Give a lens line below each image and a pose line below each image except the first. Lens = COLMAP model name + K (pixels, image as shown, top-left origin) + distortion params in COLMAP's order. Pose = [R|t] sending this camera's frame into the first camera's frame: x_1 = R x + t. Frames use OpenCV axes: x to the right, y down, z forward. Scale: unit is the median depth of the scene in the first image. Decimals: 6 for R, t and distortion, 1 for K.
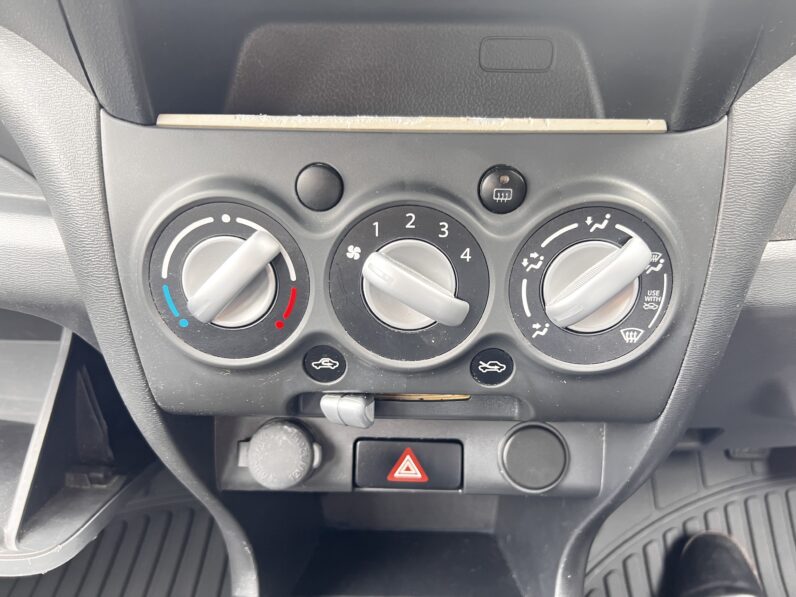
lens RADIAL K [[604.2, 0, 398.0], [0, 604.2, 298.5], [0, 0, 1]] dist [0.045249, -0.054847]
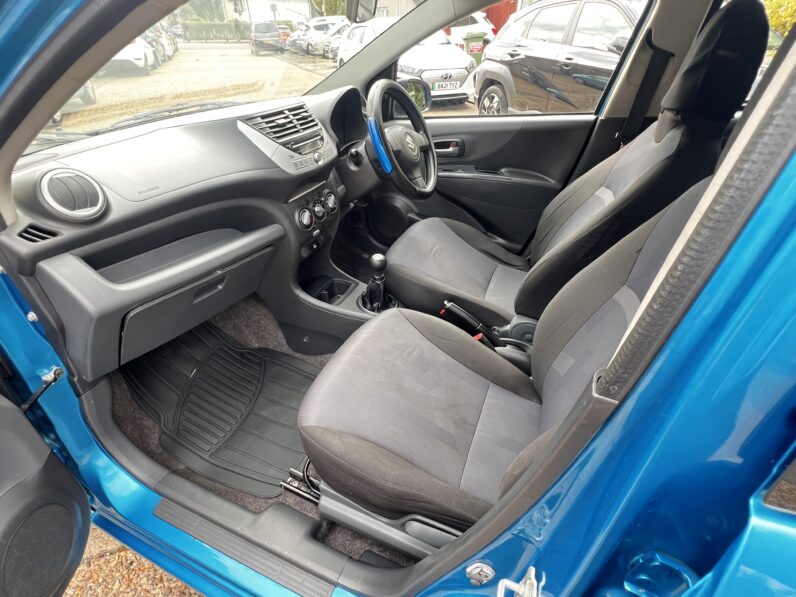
lens RADIAL K [[399.5, 0, 398.0], [0, 399.5, 298.5], [0, 0, 1]] dist [-0.004304, -0.000714]
pose [[0.367708, -0.526591, 0.766481, -3.767355], [0.448601, 0.822426, 0.349818, -0.389298], [-0.814585, 0.215213, 0.538642, -2.141552]]
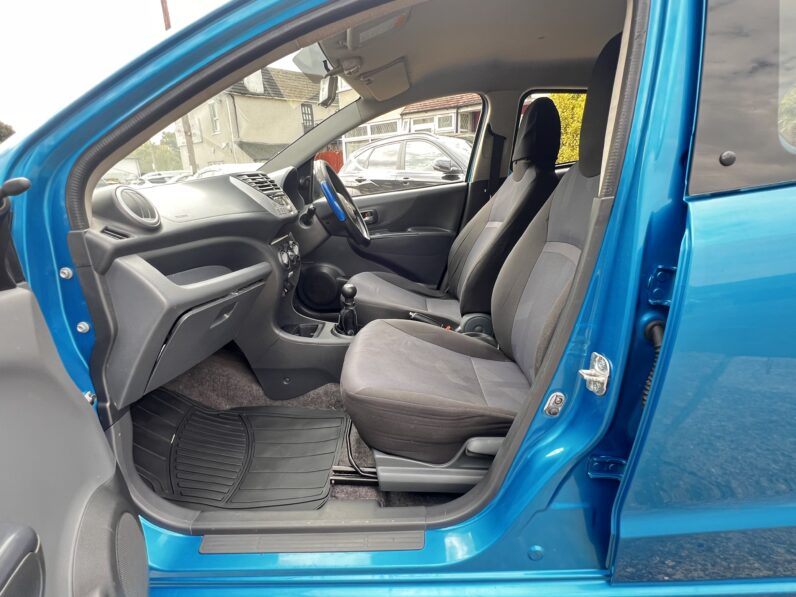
lens RADIAL K [[399.5, 0, 398.0], [0, 399.5, 298.5], [0, 0, 1]] dist [-0.004304, -0.000714]
pose [[-0.011760, -0.299351, 0.954070, -5.317490], [0.516659, 0.815084, 0.262111, -0.204449], [-0.856110, 0.496012, 0.145077, -0.826383]]
